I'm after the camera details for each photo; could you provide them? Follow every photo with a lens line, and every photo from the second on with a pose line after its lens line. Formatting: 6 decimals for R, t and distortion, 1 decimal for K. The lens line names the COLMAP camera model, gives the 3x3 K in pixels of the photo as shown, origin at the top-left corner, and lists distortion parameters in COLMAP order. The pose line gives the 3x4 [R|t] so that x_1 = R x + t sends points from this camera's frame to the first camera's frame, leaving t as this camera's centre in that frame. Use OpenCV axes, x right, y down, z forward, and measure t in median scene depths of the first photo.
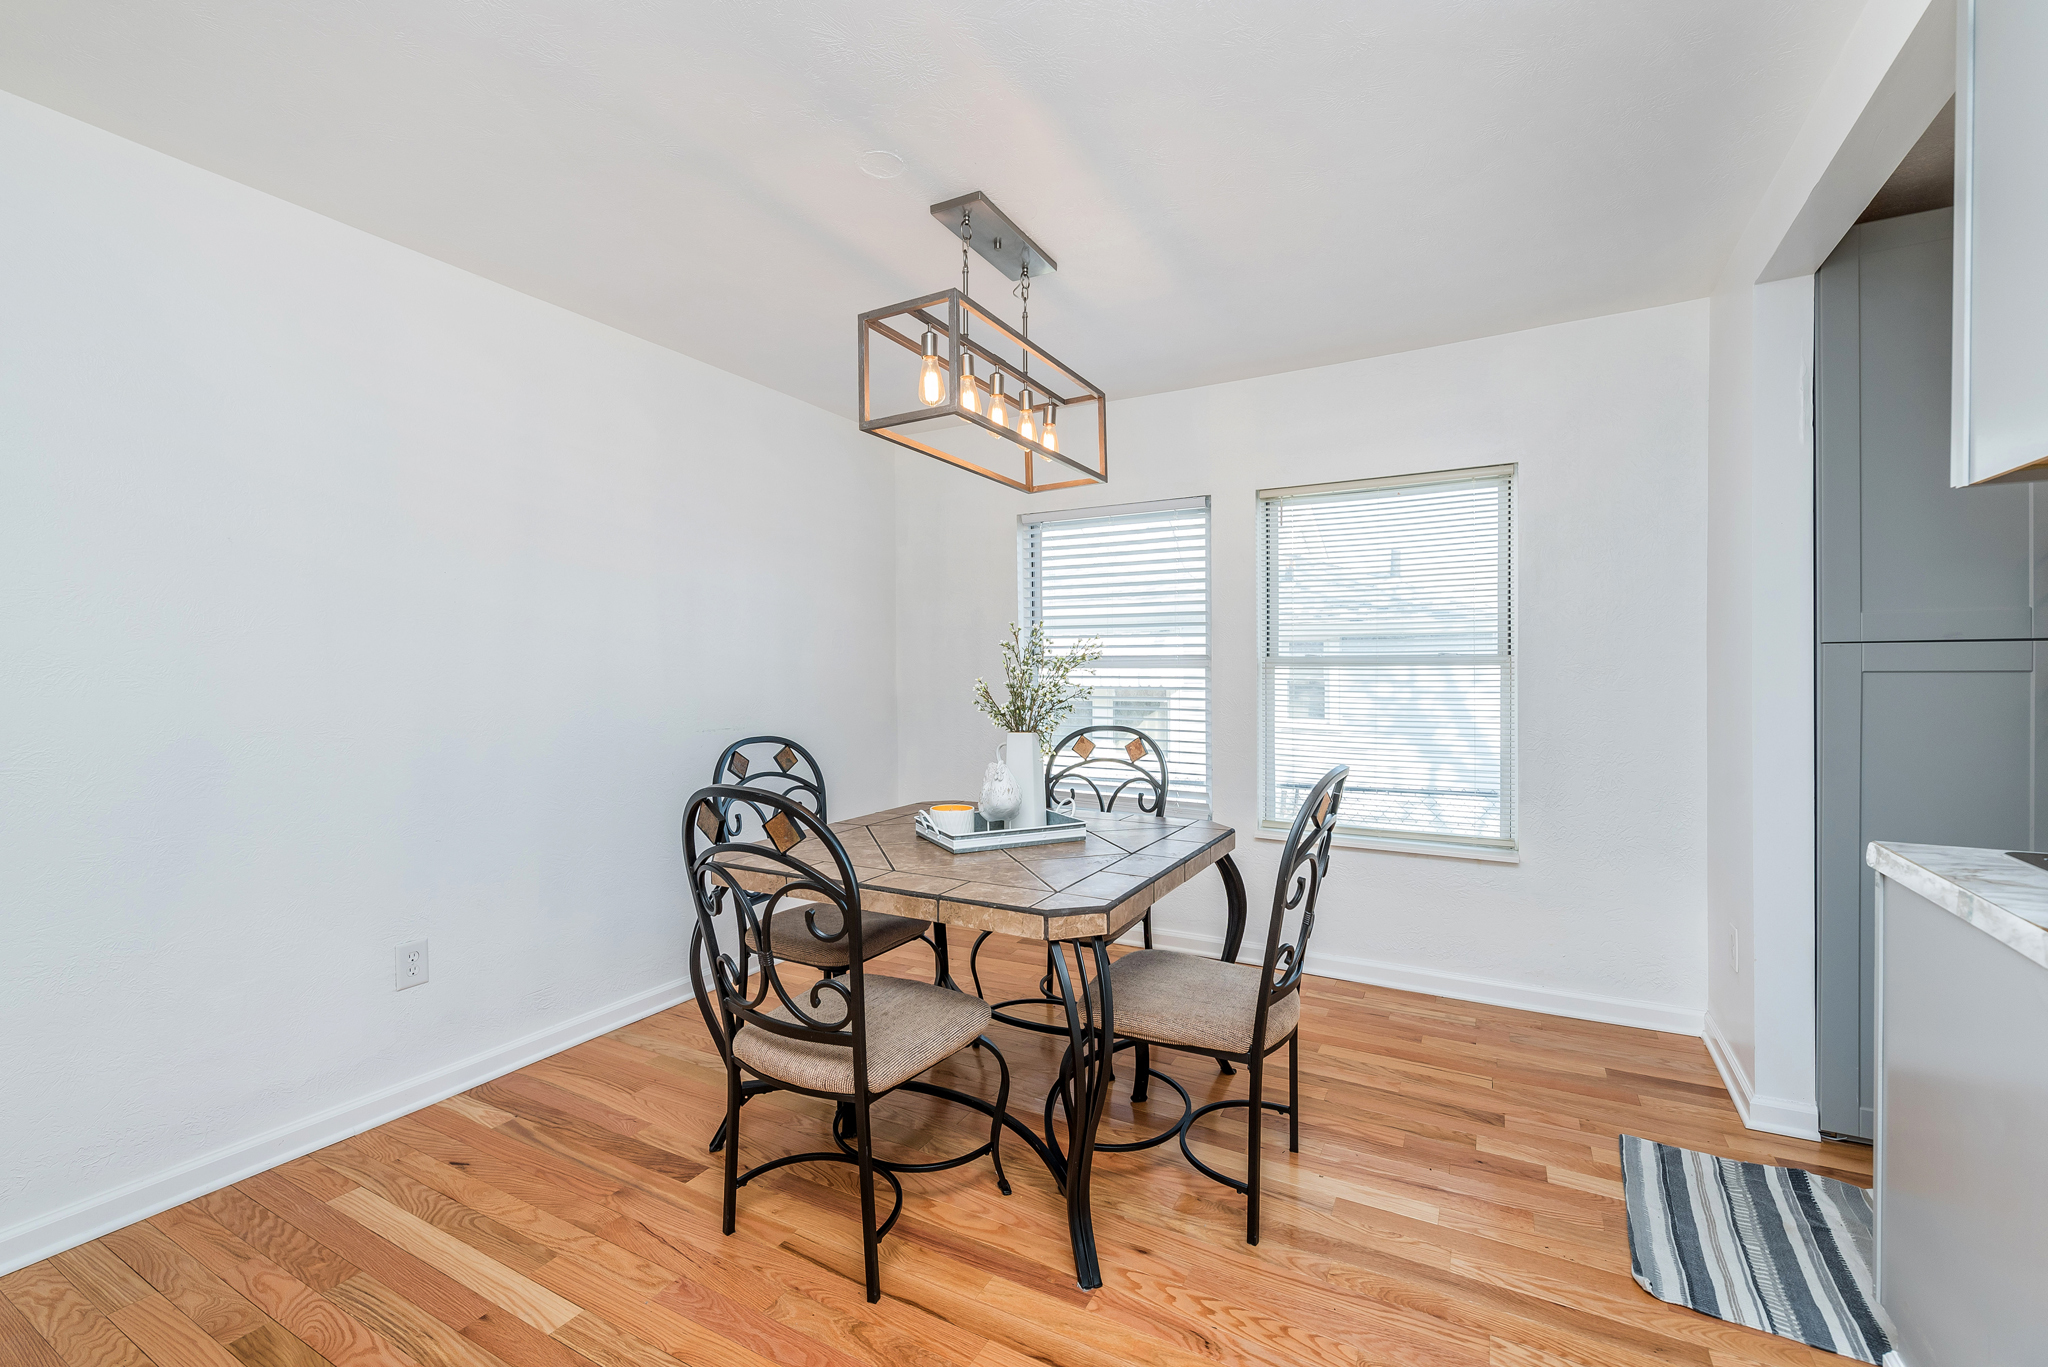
lens RADIAL K [[890.6, 0, 986.0], [0, 890.6, 683.3], [0, 0, 1]] dist [0.001322, 0.000237]
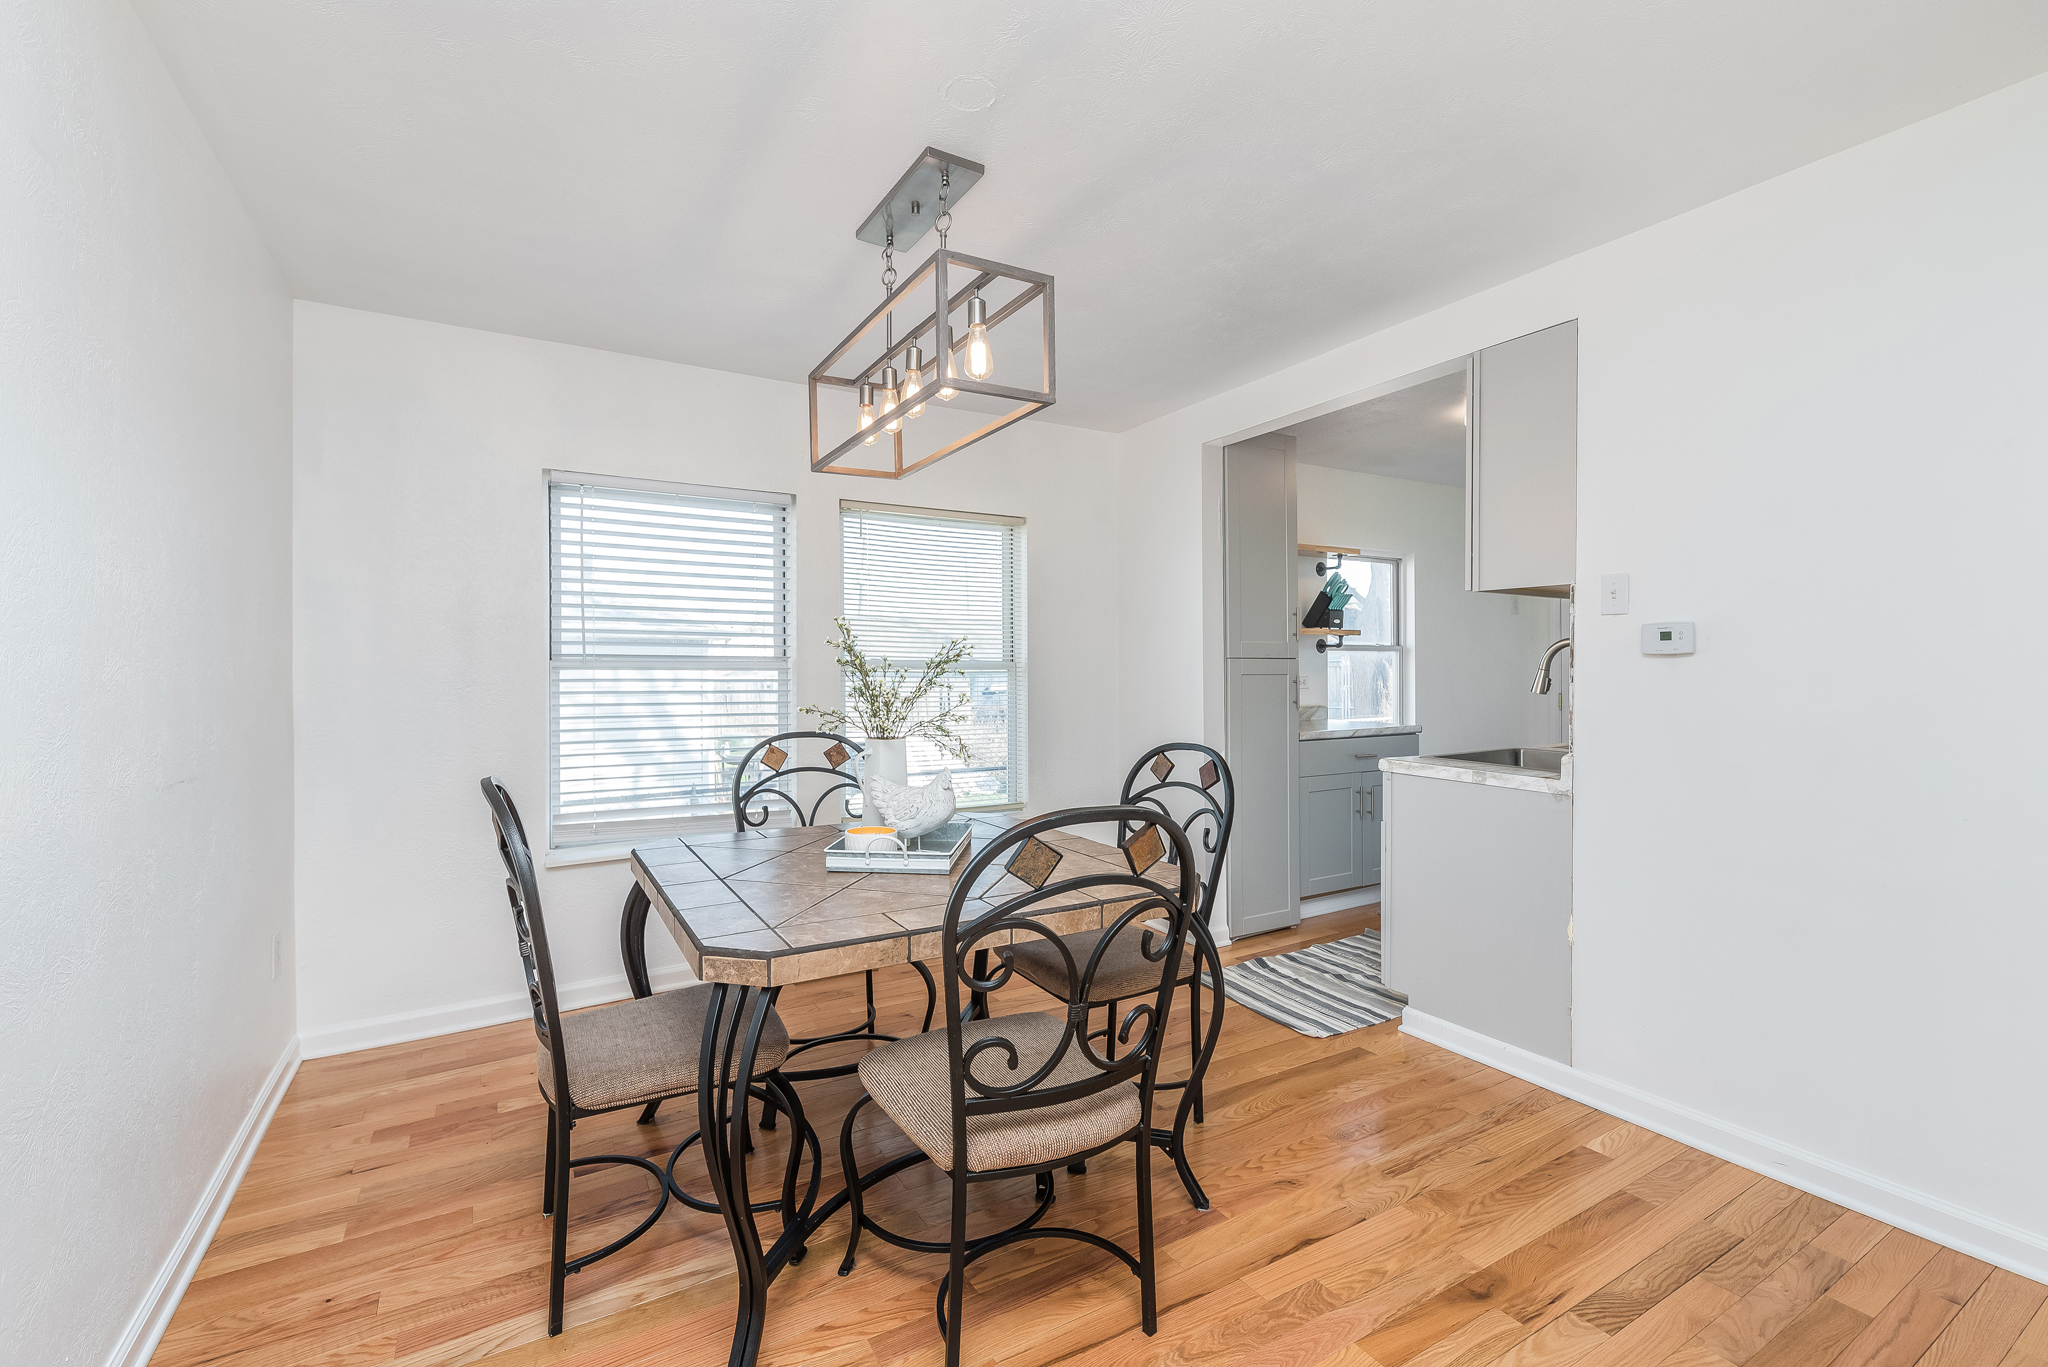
lens RADIAL K [[894.2, 0, 1022.4], [0, 894.2, 666.9], [0, 0, 1]] dist [0.000117, -0.000034]
pose [[0.489842, 0.009039, 0.871765, -0.570922], [0.011280, 0.999797, -0.016705, -0.001811], [-0.871739, 0.018016, 0.489640, 0.354508]]
